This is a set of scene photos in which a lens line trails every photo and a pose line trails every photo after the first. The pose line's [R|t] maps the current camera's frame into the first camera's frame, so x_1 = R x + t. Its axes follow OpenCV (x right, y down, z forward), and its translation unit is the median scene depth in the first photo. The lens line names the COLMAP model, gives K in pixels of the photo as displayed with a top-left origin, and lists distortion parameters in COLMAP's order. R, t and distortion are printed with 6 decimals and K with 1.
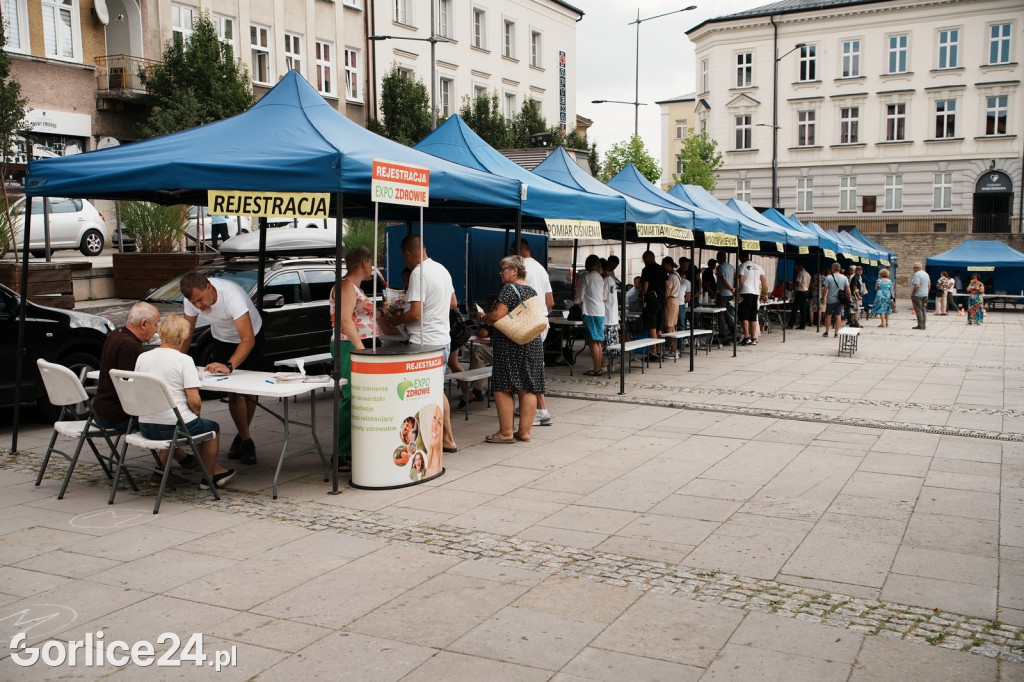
lens RADIAL K [[1014.5, 0, 507.1], [0, 1014.5, 337.9], [0, 0, 1]] dist [-0.007445, 0.031044]
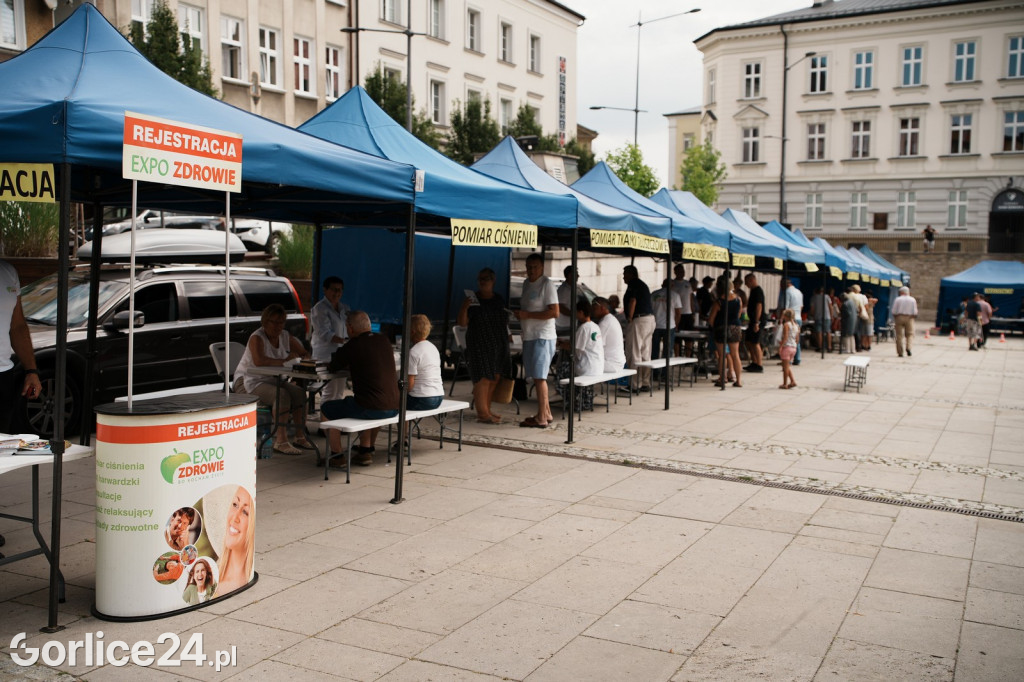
lens RADIAL K [[1015.1, 0, 512.0], [0, 1015.1, 341.0], [0, 0, 1]] dist [0.000253, 0.011936]
pose [[0.999845, 0.017371, -0.003031, 0.017144], [-0.017400, 0.999800, -0.009877, -0.004023], [0.002859, 0.009928, 0.999947, 0.050159]]
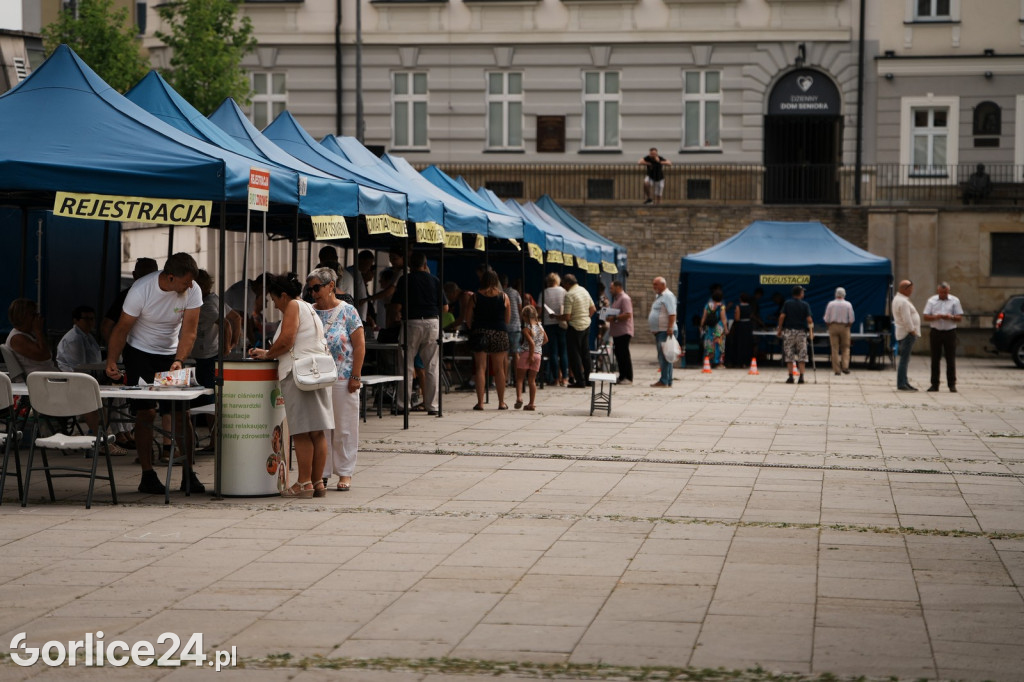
lens RADIAL K [[2925.6, 0, 512.0], [0, 2925.6, 341.0], [0, 0, 1]] dist [0.294811, 0.755870]
pose [[0.940724, -0.005198, 0.339132, -0.125367], [0.021101, 0.998843, -0.043223, 0.018295], [-0.338515, 0.047817, 0.939745, -0.260729]]
